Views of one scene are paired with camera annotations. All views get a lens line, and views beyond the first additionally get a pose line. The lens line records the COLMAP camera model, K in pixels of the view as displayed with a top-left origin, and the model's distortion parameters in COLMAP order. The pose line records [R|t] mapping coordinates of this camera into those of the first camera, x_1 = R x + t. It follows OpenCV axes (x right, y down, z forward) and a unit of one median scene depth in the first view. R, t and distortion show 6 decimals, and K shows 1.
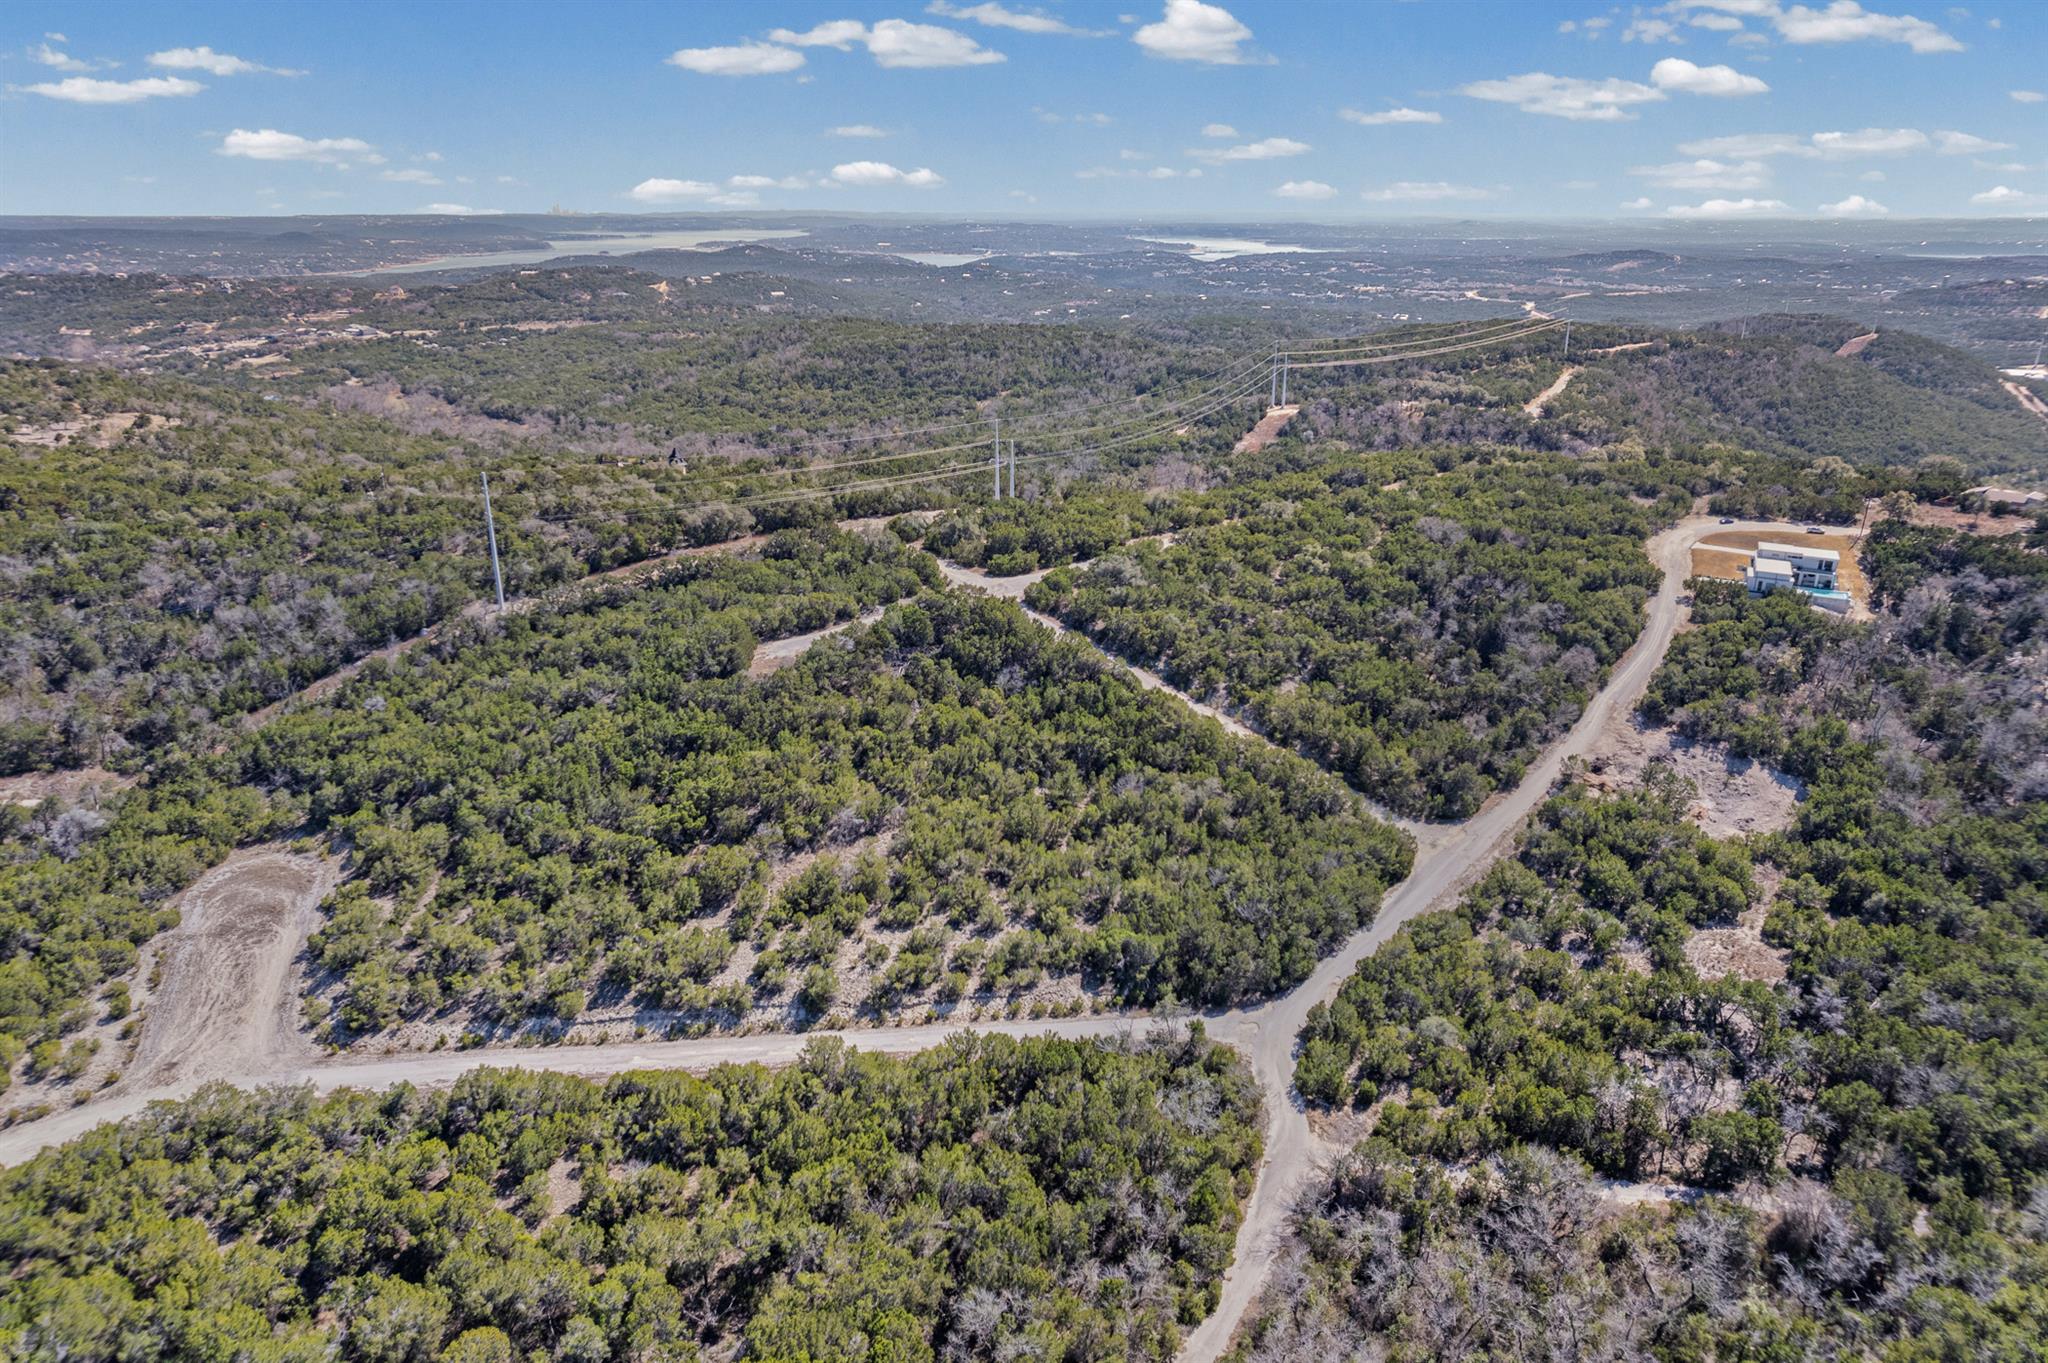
lens RADIAL K [[1333.5, 0, 1028.6], [0, 1333.5, 687.3], [0, 0, 1]] dist [-0.087212, 0.078399]
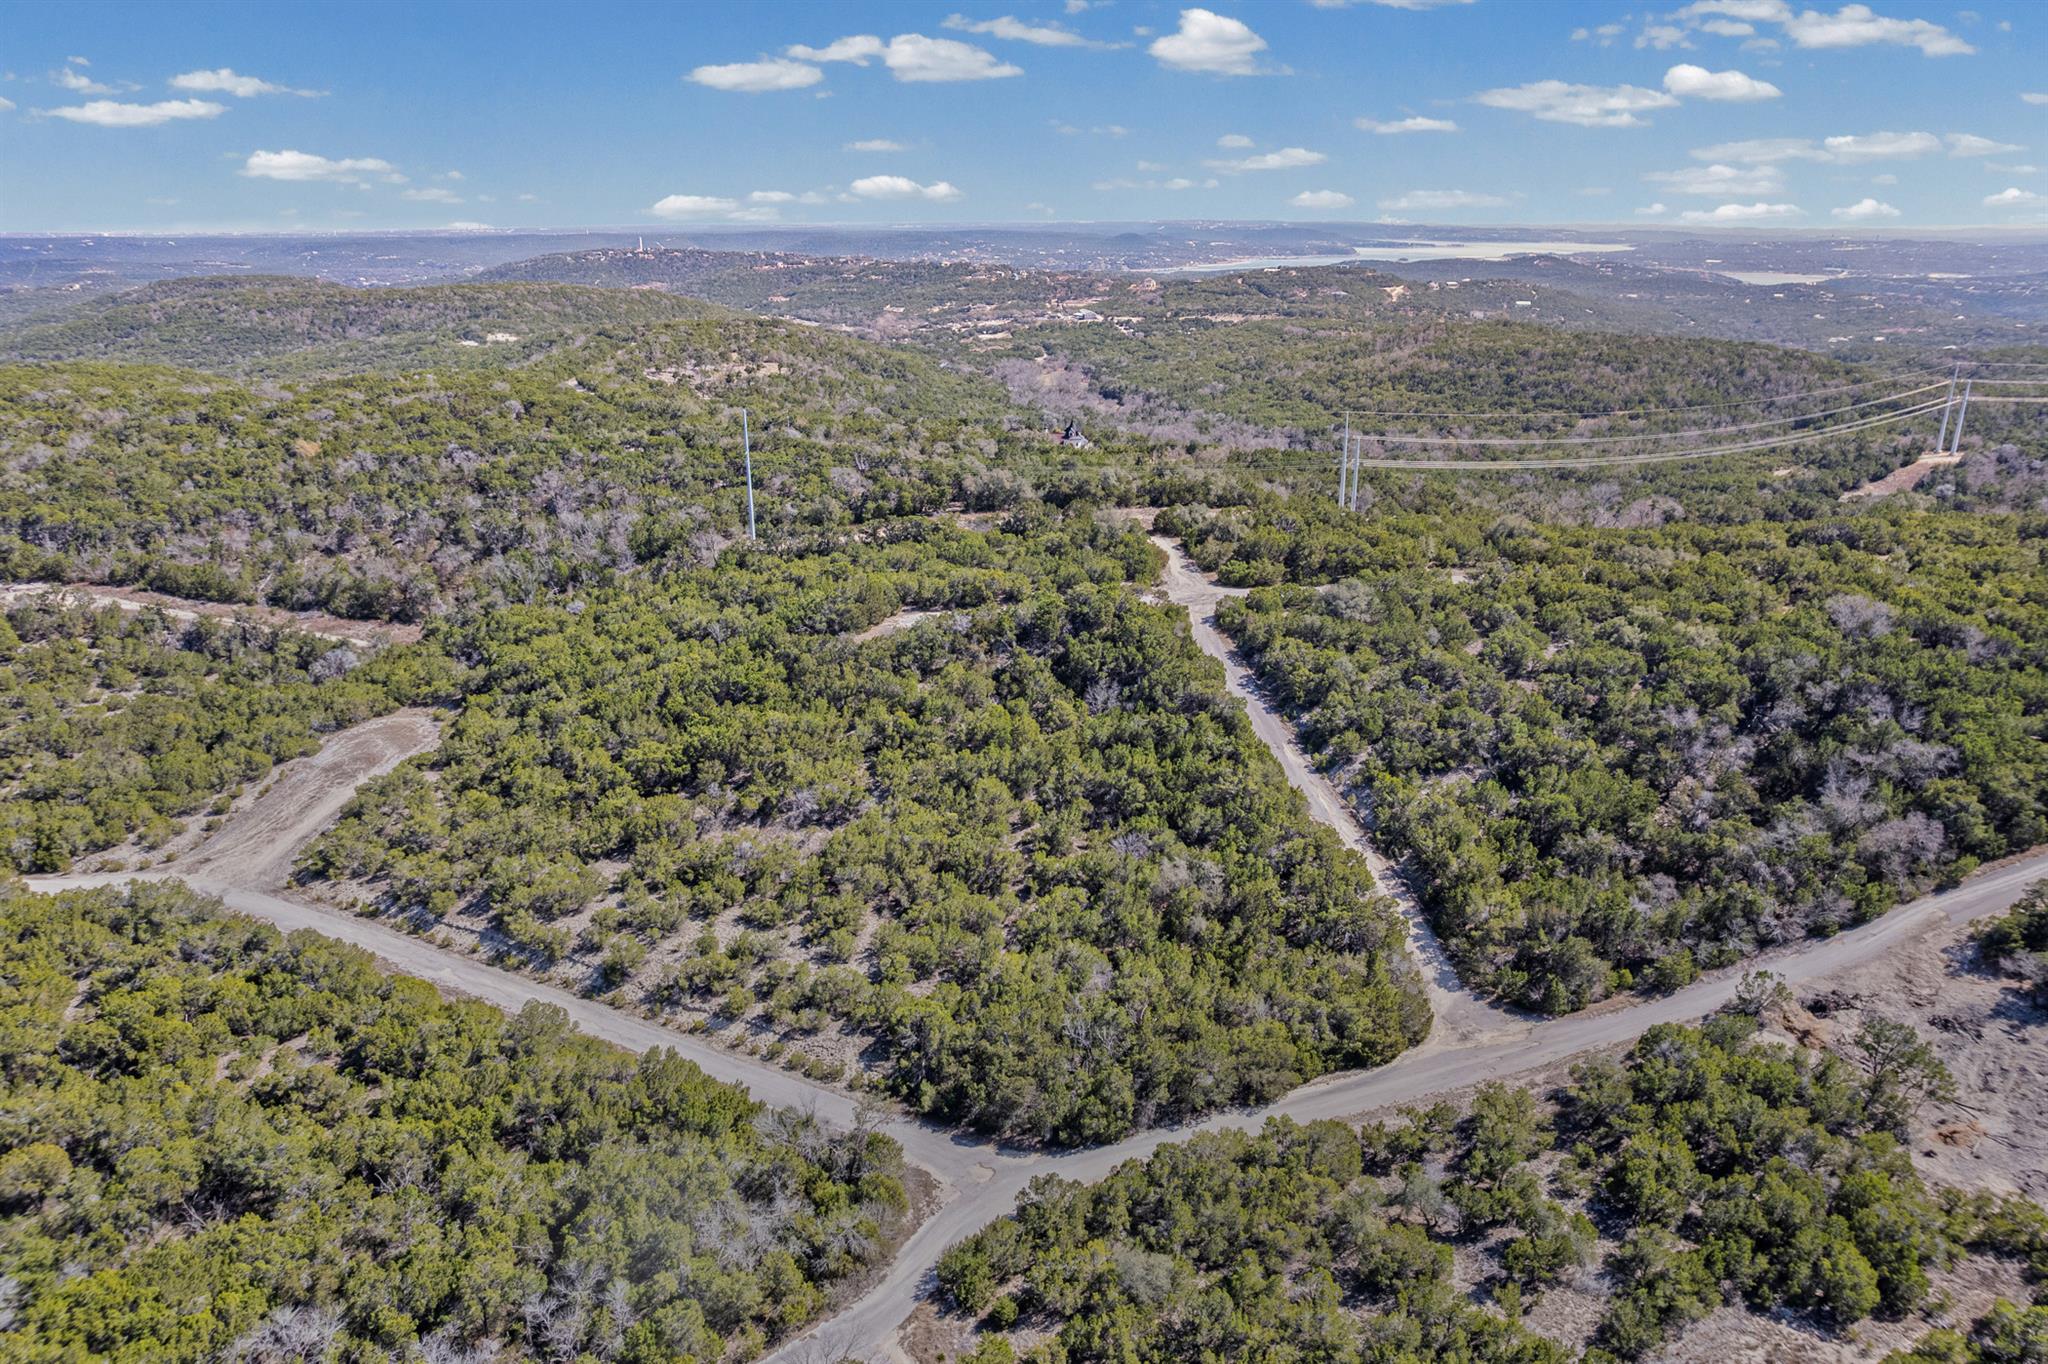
lens RADIAL K [[1333.5, 0, 1028.6], [0, 1333.5, 687.8], [0, 0, 1]] dist [-0.087212, 0.078399]
pose [[0.829865, 0.181645, -0.527570, 0.397856], [-0.186245, 0.981474, 0.044965, -0.041314], [0.525963, 0.060942, 0.848321, 0.262636]]
